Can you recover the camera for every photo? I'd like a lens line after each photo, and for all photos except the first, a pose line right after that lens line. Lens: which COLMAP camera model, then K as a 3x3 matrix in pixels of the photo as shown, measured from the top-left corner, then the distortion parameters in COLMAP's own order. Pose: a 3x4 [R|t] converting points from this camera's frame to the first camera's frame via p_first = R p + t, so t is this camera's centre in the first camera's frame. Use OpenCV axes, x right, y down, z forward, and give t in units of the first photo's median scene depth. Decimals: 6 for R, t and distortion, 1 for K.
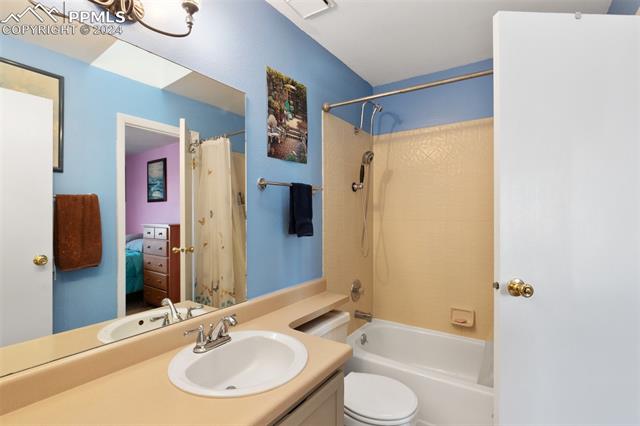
lens RADIAL K [[297.9, 0, 320.1], [0, 297.9, 212.1], [0, 0, 1]] dist [0.002920, -0.001043]
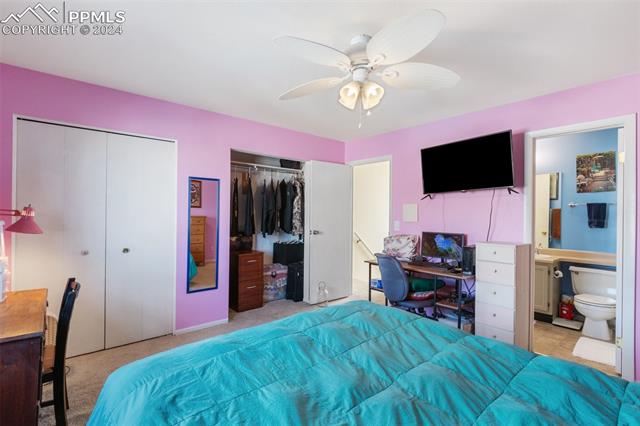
lens RADIAL K [[297.9, 0, 320.0], [0, 297.9, 213.2], [0, 0, 1]] dist [0.002920, -0.001043]
pose [[-0.270245, -0.002852, -0.962787, 2.553123], [-0.011592, 0.999933, 0.000292, 0.000391], [0.962722, 0.011239, -0.270260, -0.330763]]
